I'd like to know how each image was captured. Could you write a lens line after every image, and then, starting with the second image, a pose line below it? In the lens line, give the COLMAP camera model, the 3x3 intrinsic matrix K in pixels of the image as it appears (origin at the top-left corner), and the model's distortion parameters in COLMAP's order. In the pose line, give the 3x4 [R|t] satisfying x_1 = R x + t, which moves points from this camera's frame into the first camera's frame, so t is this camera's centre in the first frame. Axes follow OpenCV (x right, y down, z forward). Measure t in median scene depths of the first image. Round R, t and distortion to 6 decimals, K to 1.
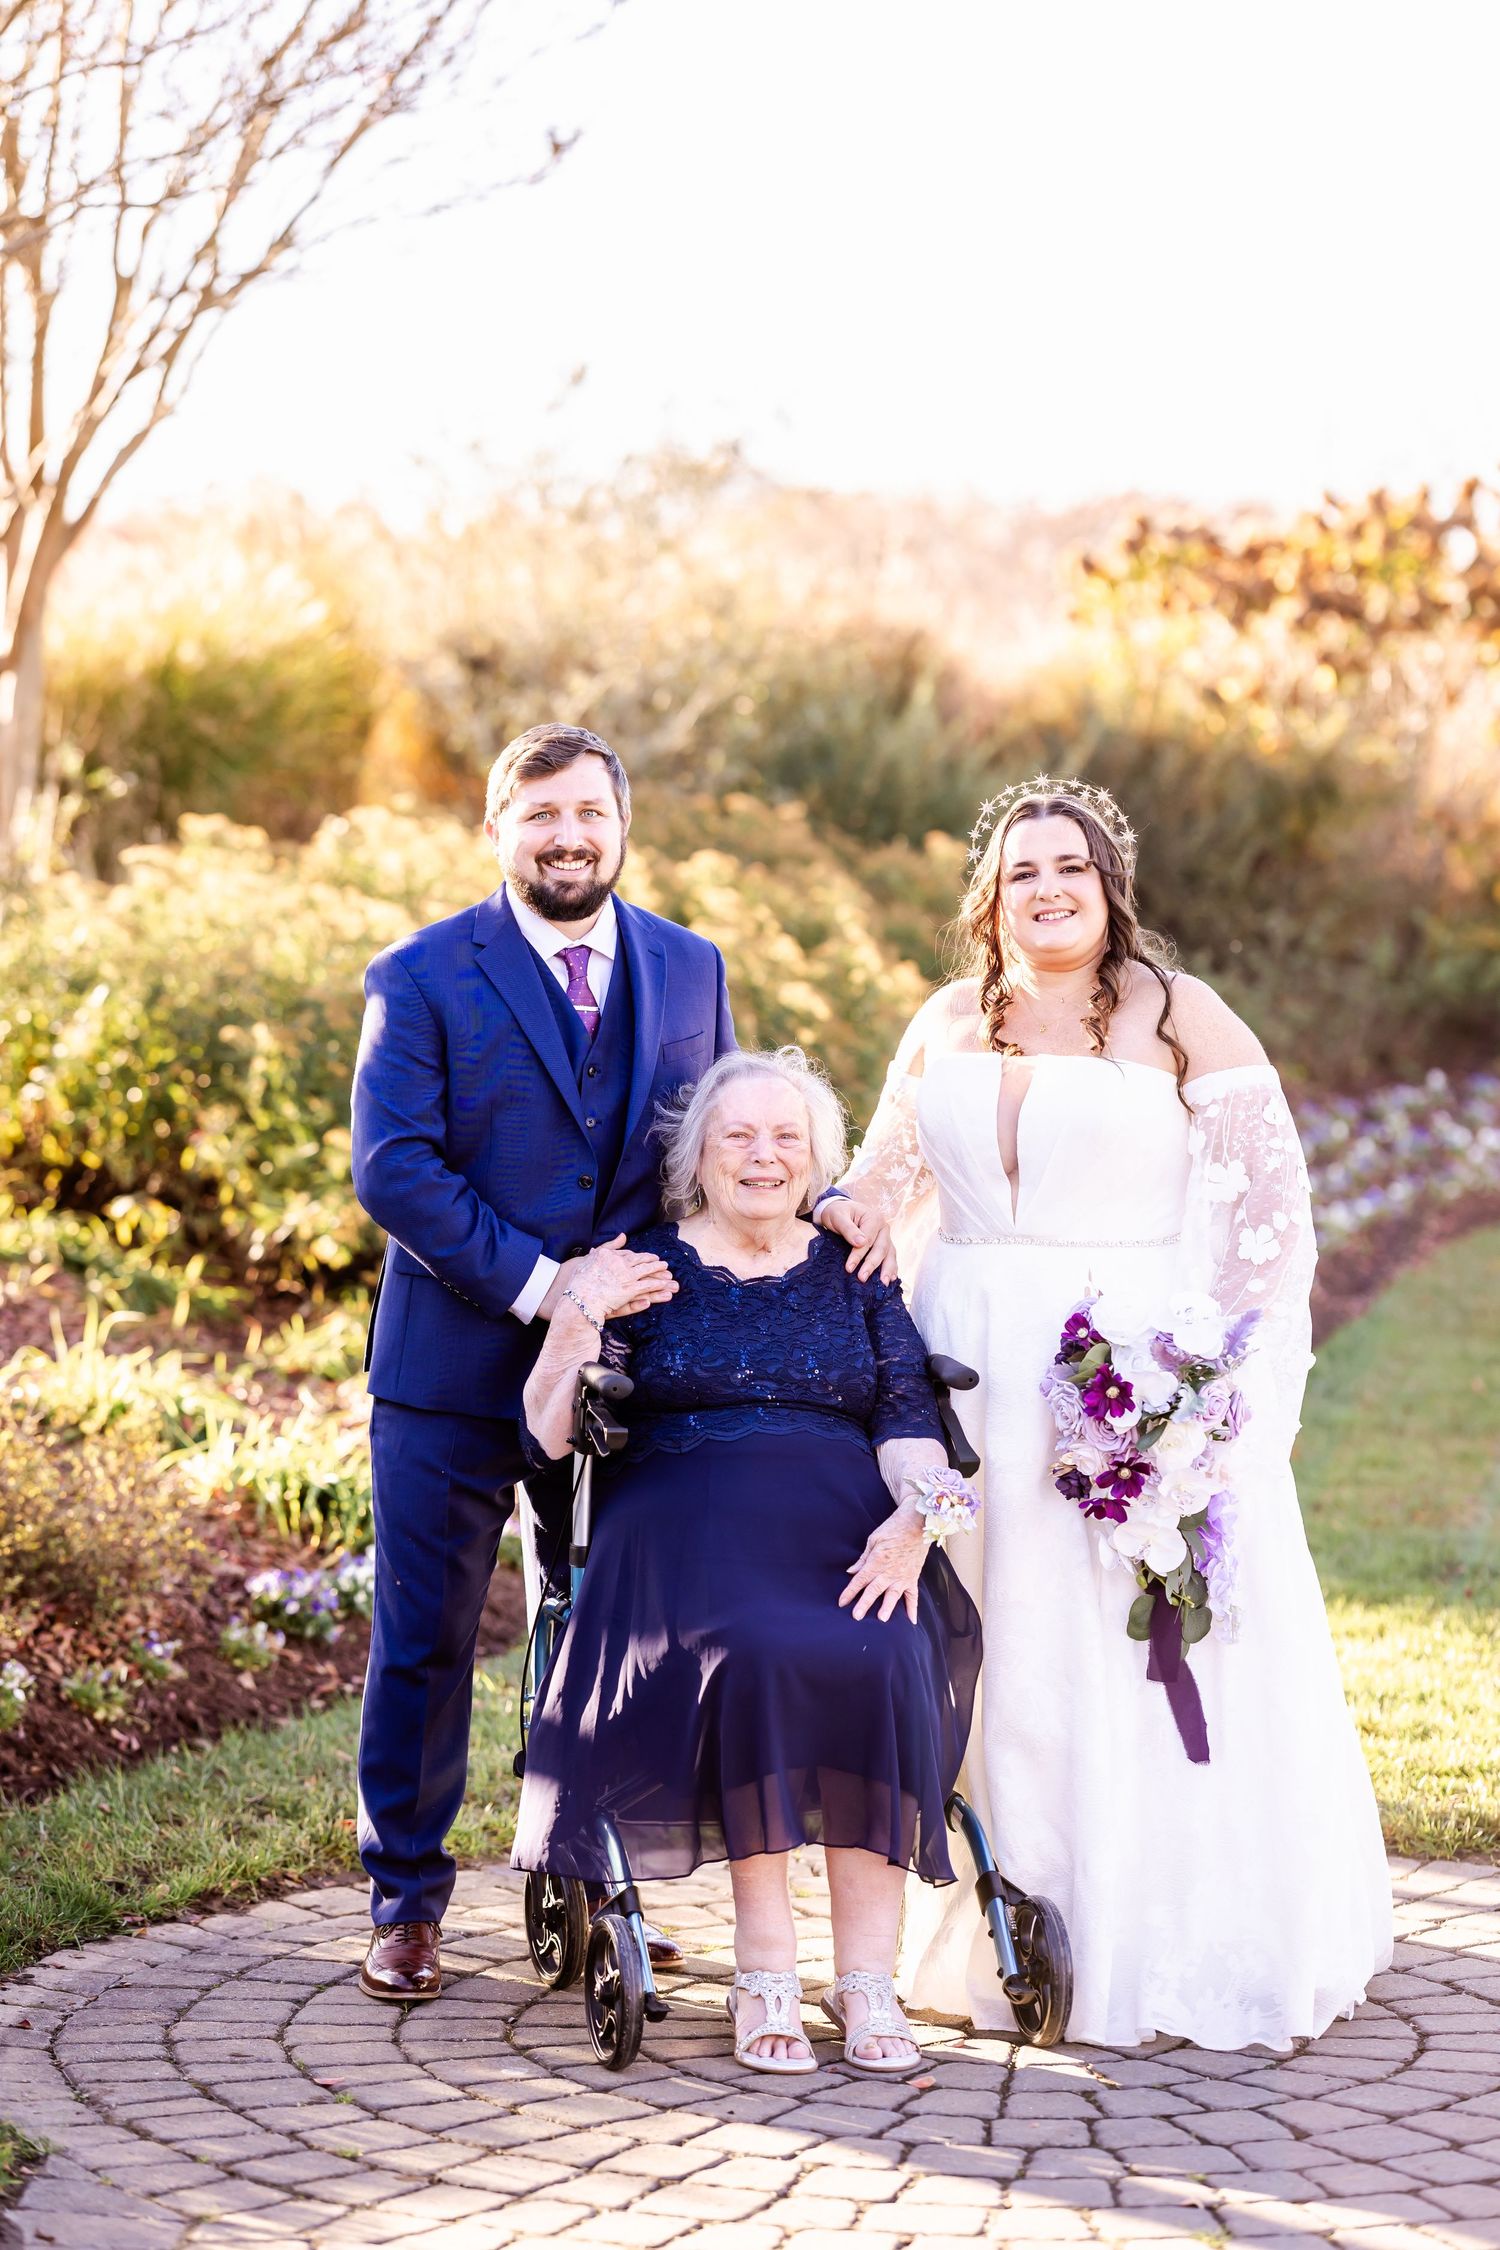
lens RADIAL K [[5573.1, 0, 750.0], [0, 5573.1, 1125.0], [0, 0, 1]] dist [-0.040602, 0.014354]
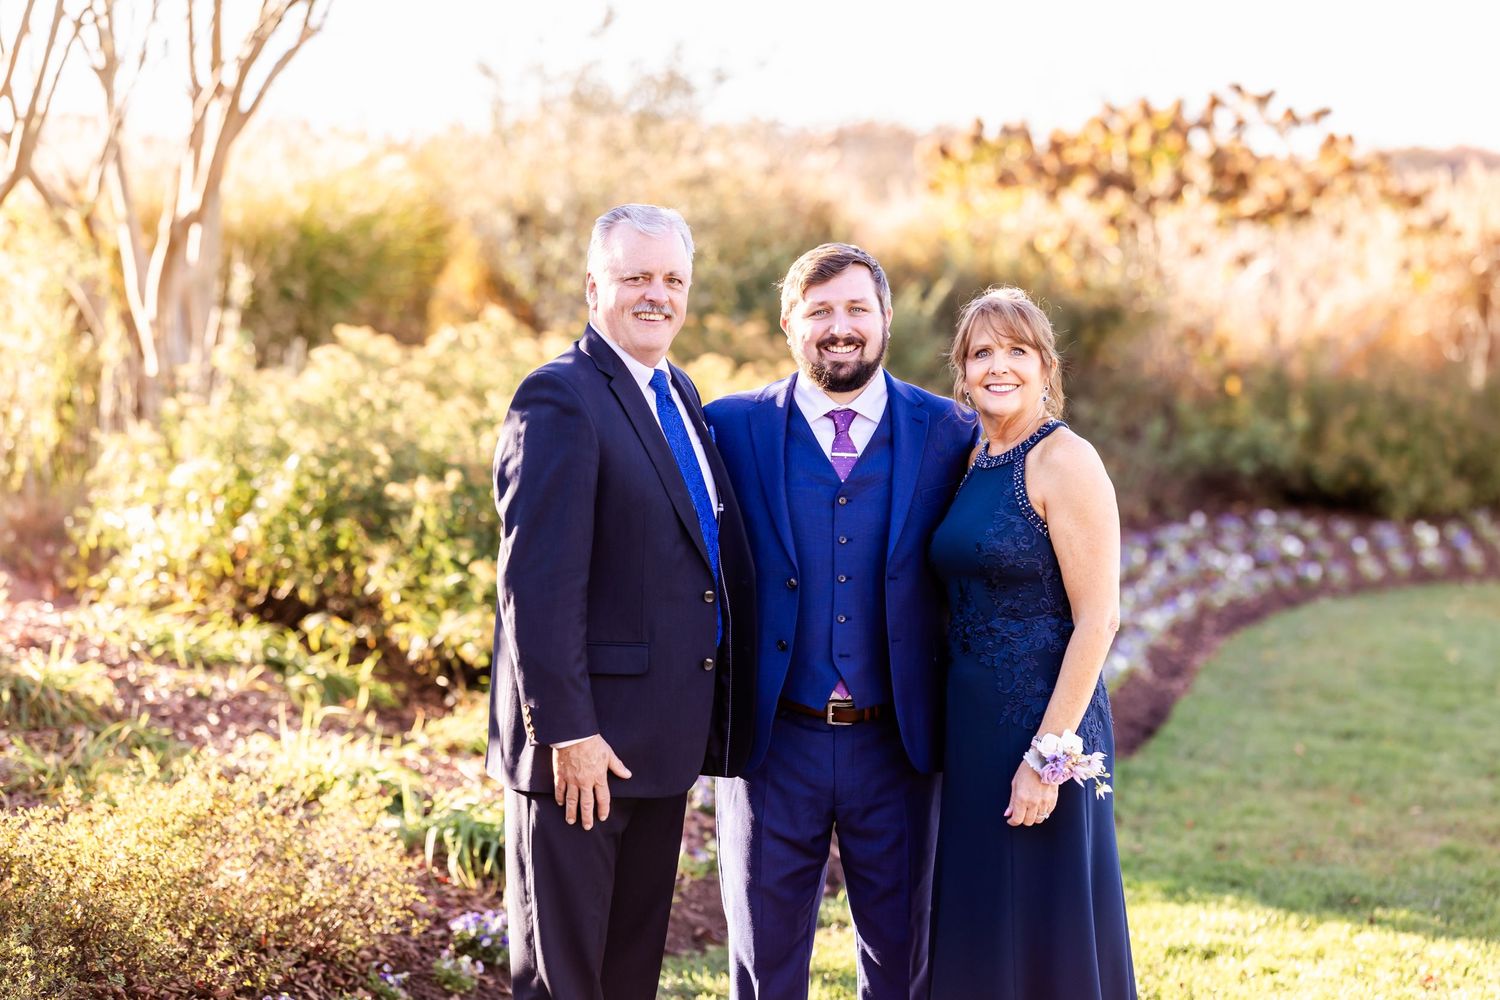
lens RADIAL K [[3701.3, 0, 751.3], [0, 3701.3, 530.2], [0, 0, 1]] dist [0.007545, -0.472906]
pose [[0.999189, 0.000338, 0.040253, -0.055889], [-0.000207, 0.999995, -0.003270, -0.005243], [-0.040254, 0.003259, 0.999184, 0.147719]]
